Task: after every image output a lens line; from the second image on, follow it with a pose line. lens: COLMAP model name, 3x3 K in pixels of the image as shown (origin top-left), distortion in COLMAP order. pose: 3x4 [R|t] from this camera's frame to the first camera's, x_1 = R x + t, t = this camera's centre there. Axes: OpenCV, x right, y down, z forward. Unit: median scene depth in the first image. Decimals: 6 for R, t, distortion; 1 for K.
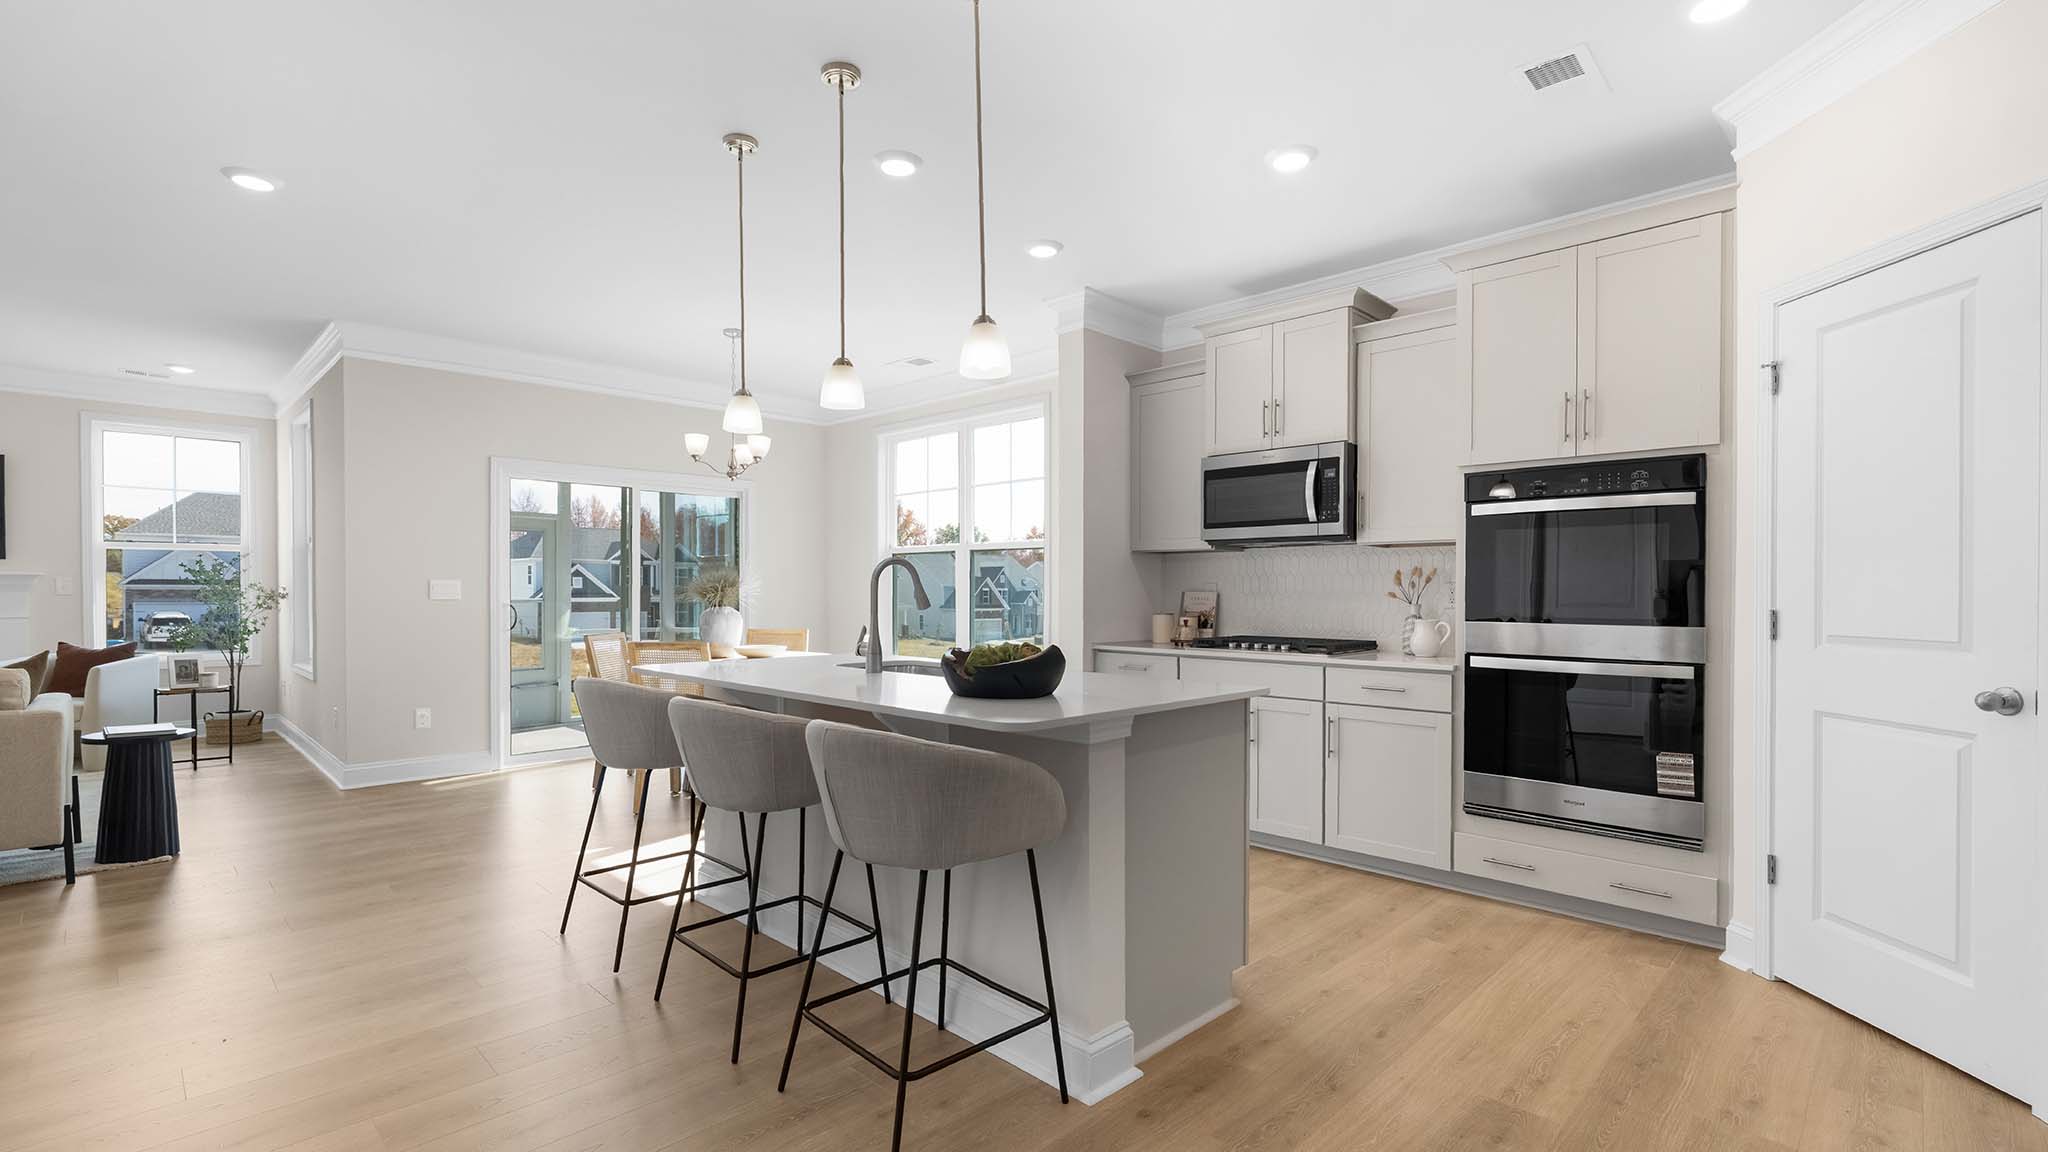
lens RADIAL K [[907.0, 0, 1033.1], [0, 907.0, 596.3], [0, 0, 1]] dist [-0.002468, 0.001653]
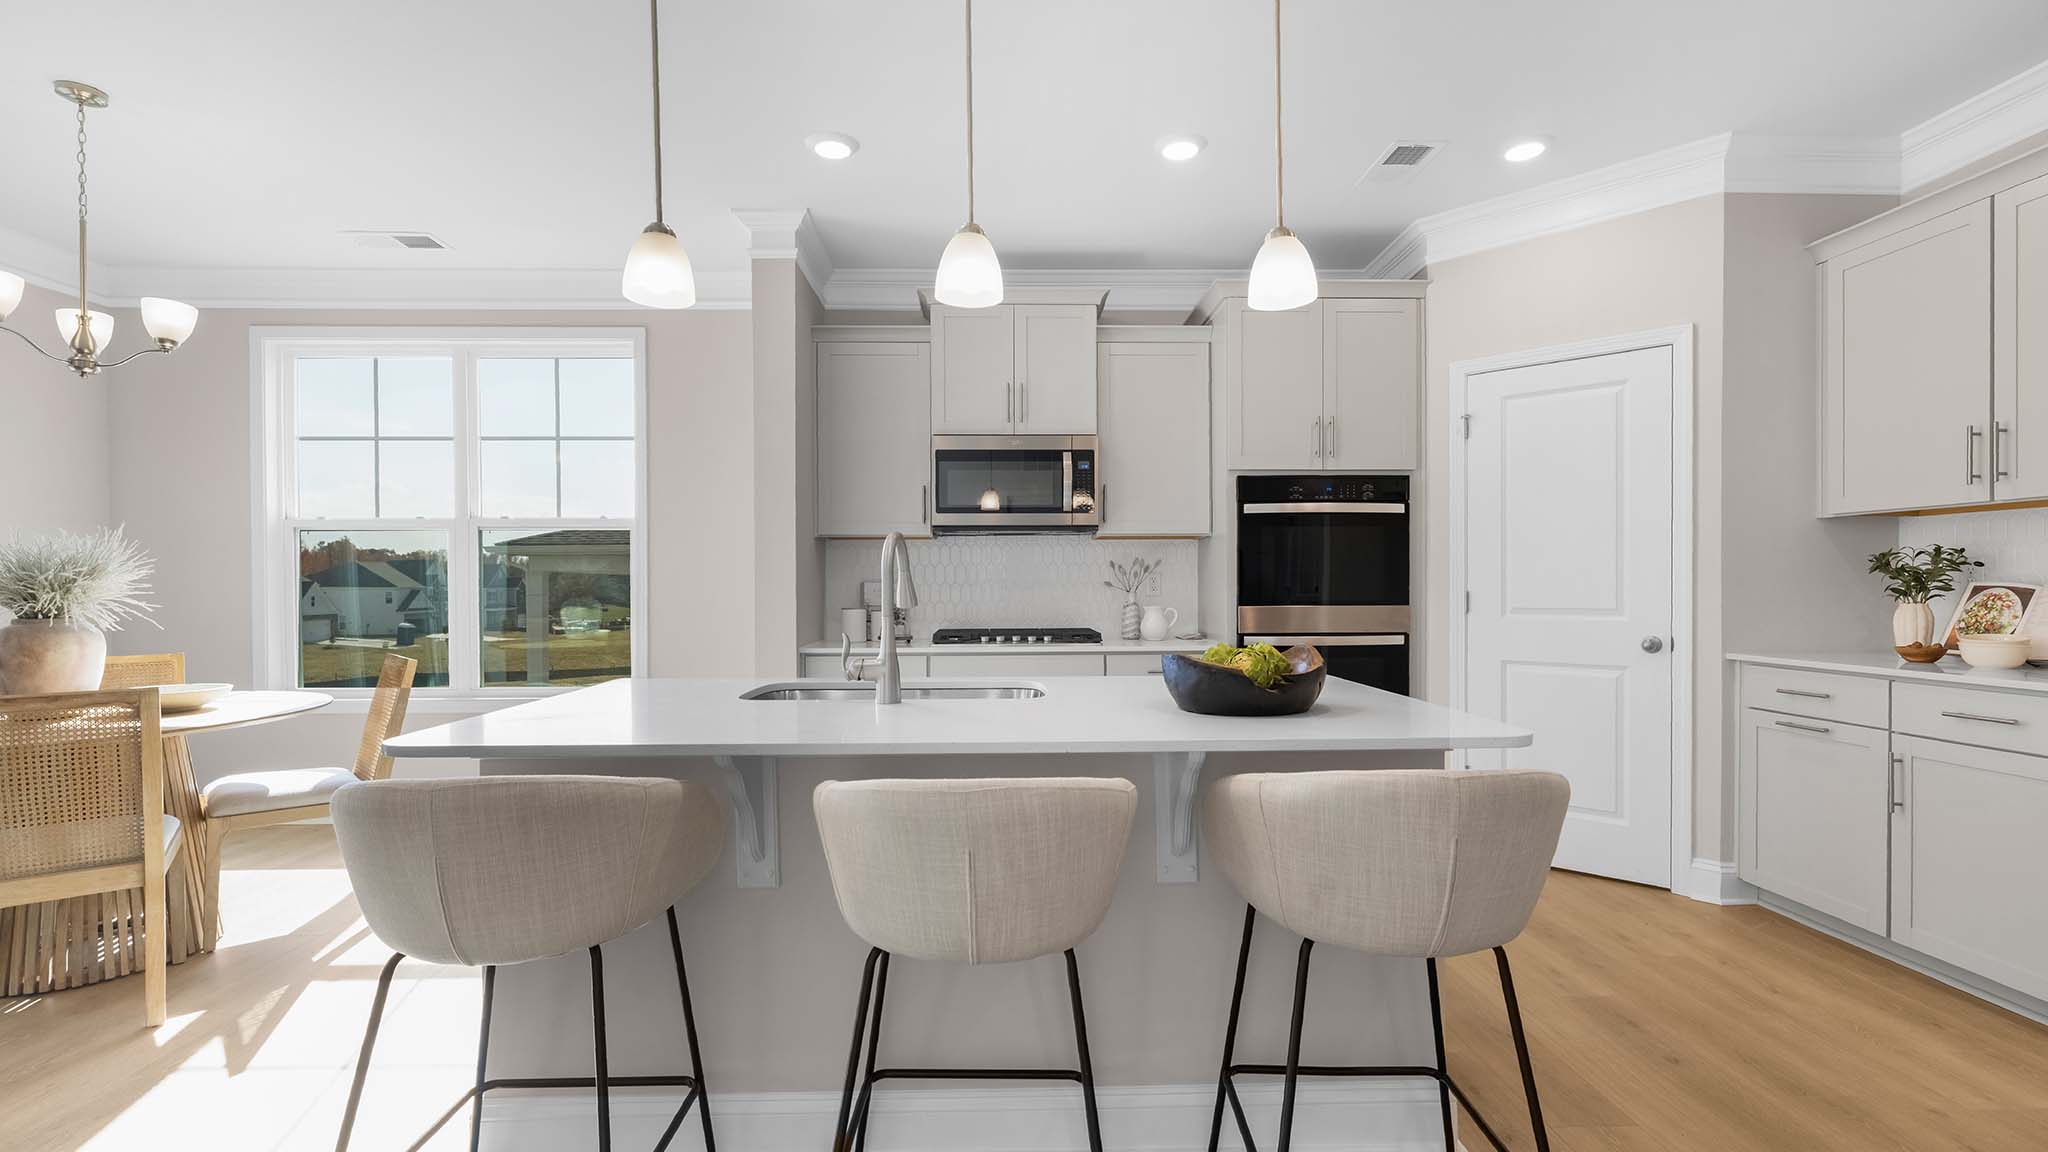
lens RADIAL K [[907.0, 0, 1013.9], [0, 907.0, 584.2], [0, 0, 1]] dist [-0.002468, 0.001653]
pose [[0.702177, -0.009346, 0.711941, -0.469522], [0.011953, 0.999928, 0.001338, -0.004324], [-0.711902, 0.007571, 0.702238, 0.357908]]
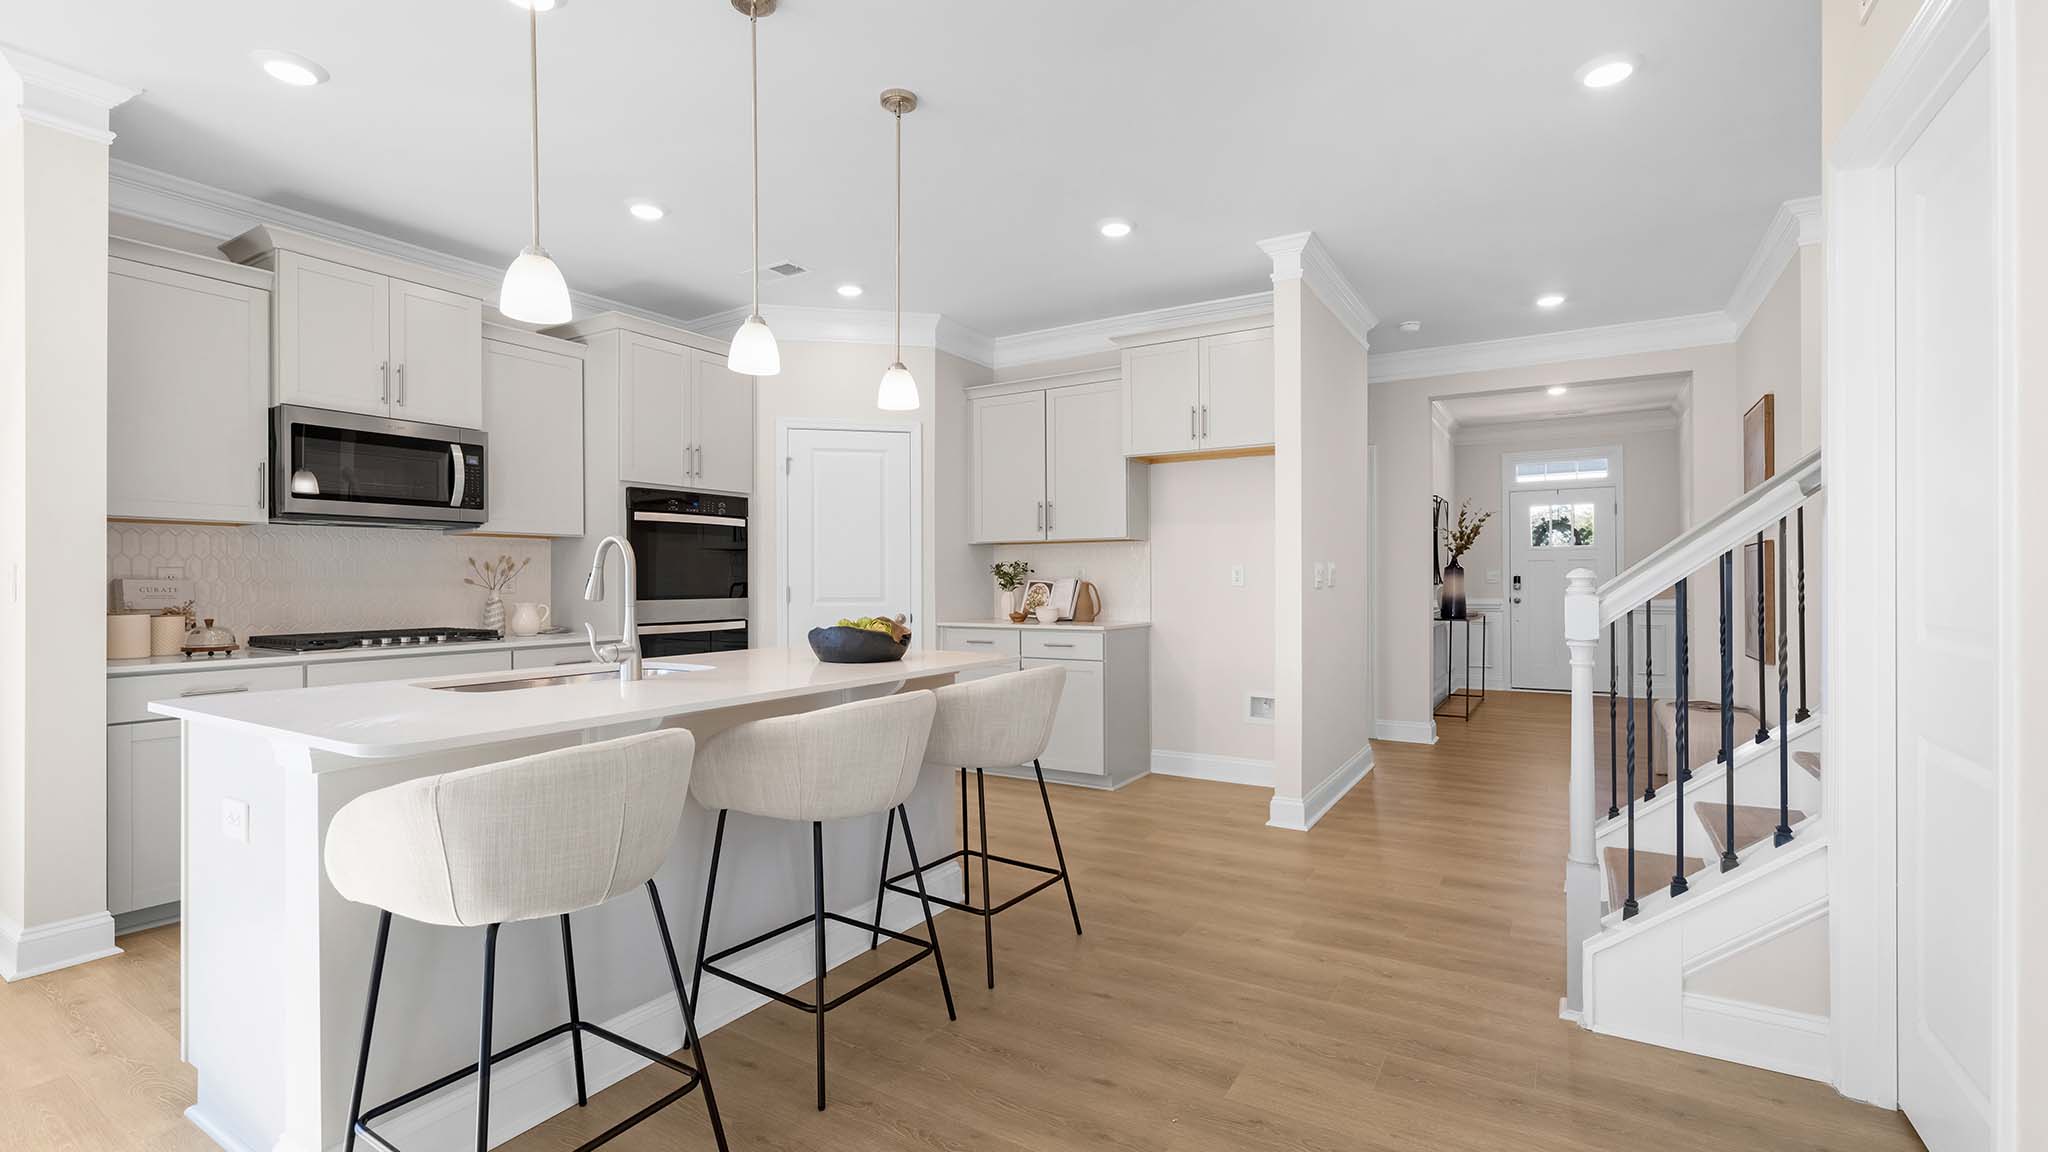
lens RADIAL K [[907.0, 0, 1013.6], [0, 907.0, 583.2], [0, 0, 1]] dist [-0.002468, 0.001653]
pose [[-0.220024, -0.006913, 0.975470, -0.807537], [0.008176, 0.999927, 0.008930, -0.004170], [-0.975460, 0.009940, -0.219951, 0.666043]]
